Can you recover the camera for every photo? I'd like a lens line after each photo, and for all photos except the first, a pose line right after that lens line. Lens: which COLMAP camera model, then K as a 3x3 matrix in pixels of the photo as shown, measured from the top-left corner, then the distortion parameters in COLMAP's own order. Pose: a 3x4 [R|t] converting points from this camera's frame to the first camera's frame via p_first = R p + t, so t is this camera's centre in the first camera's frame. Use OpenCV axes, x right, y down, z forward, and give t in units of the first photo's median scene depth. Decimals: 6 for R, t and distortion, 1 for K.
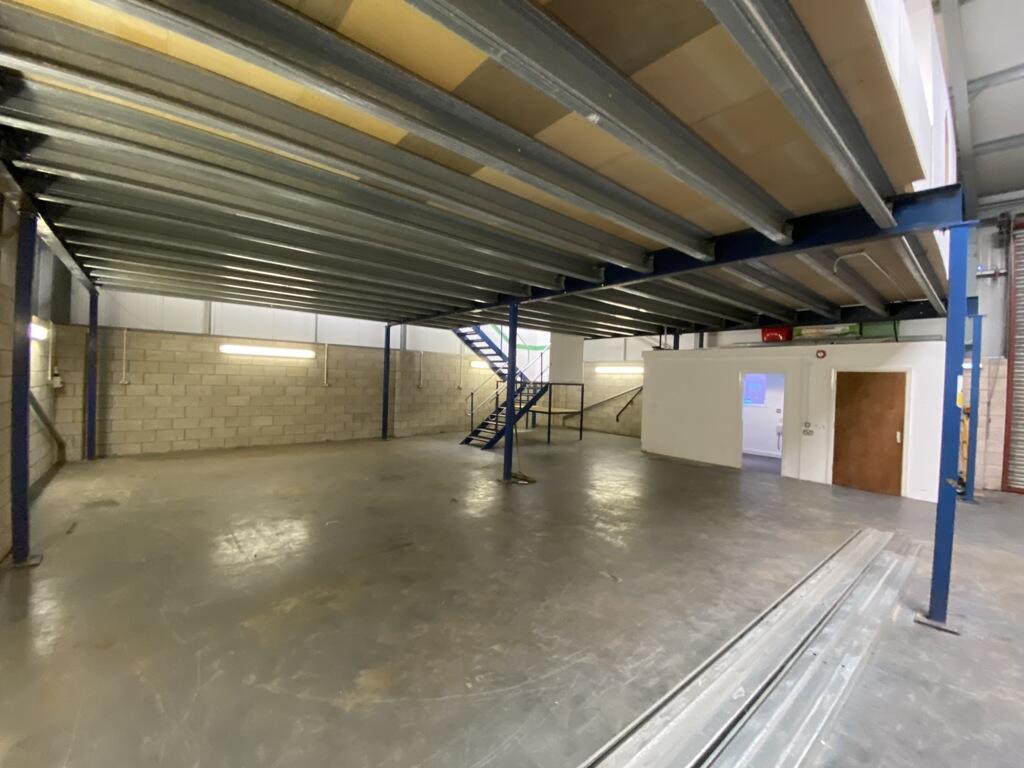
lens RADIAL K [[409.9, 0, 509.4], [0, 409.9, 381.9], [0, 0, 1]] dist [0.056147, -0.043681]
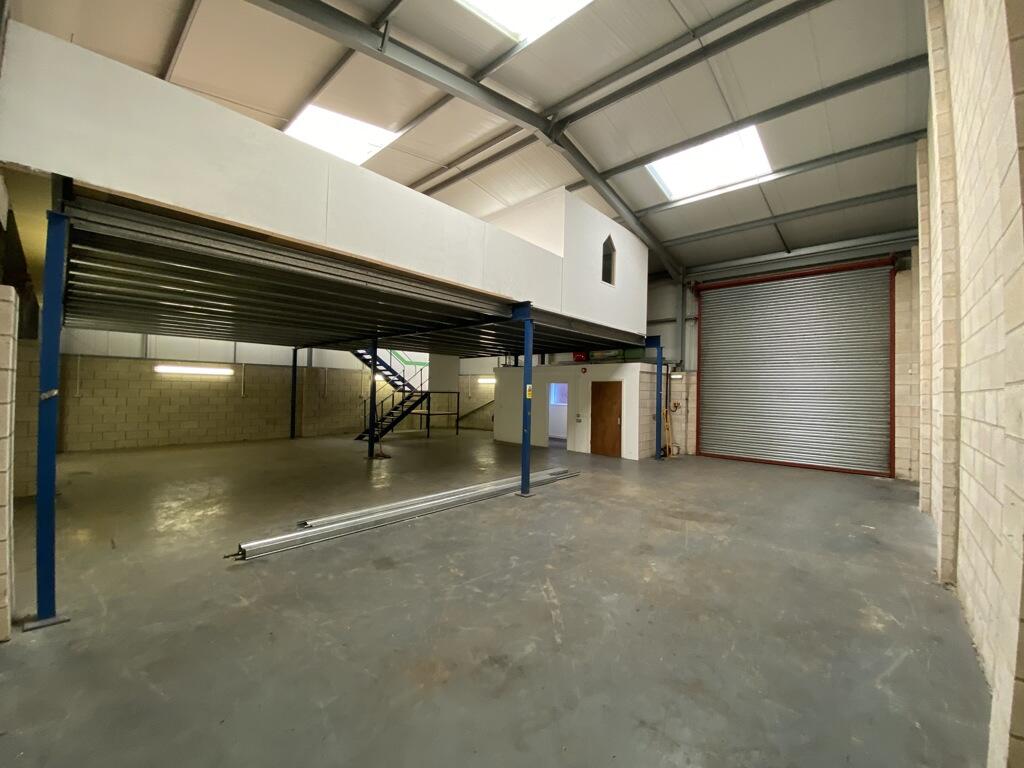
lens RADIAL K [[409.9, 0, 509.4], [0, 409.9, 381.9], [0, 0, 1]] dist [0.056147, -0.043681]
pose [[0.991890, -0.011717, 0.126555, 0.221984], [0.014960, 0.999583, -0.024705, 0.008621], [-0.126213, 0.026398, 0.991652, -0.397677]]
